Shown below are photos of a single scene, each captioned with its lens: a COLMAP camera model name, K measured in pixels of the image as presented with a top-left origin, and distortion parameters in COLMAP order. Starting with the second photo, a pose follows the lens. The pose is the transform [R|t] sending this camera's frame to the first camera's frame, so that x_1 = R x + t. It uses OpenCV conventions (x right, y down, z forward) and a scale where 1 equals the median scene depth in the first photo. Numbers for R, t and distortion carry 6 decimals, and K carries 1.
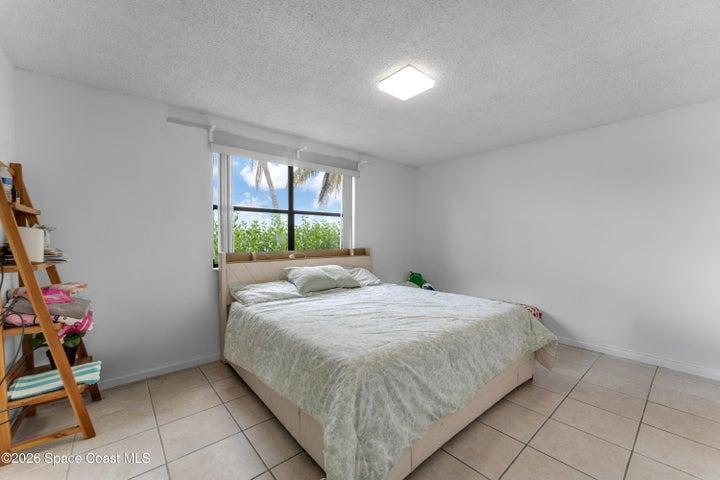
lens RADIAL K [[287.8, 0, 352.3], [0, 287.8, 244.6], [0, 0, 1]] dist [0.002139, 0.000201]
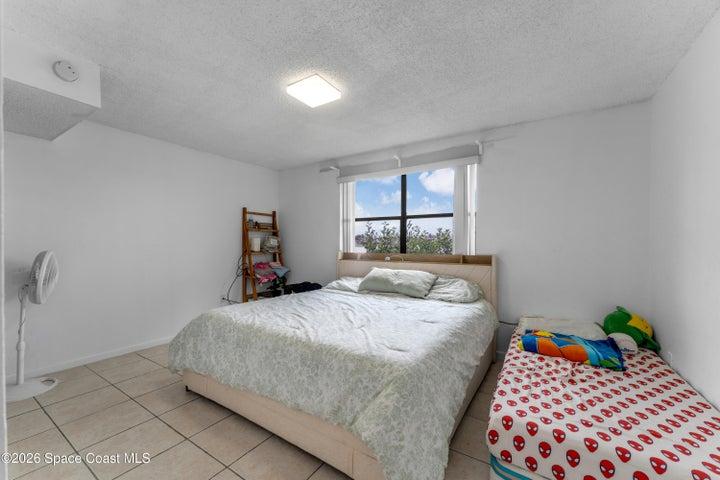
lens RADIAL K [[287.8, 0, 352.3], [0, 287.8, 244.6], [0, 0, 1]] dist [0.002139, 0.000201]
pose [[0.289404, 0.008390, -0.957170, 0.753164], [-0.022095, 0.999754, 0.002083, -0.010960], [0.956952, 0.020546, 0.289518, 0.517771]]
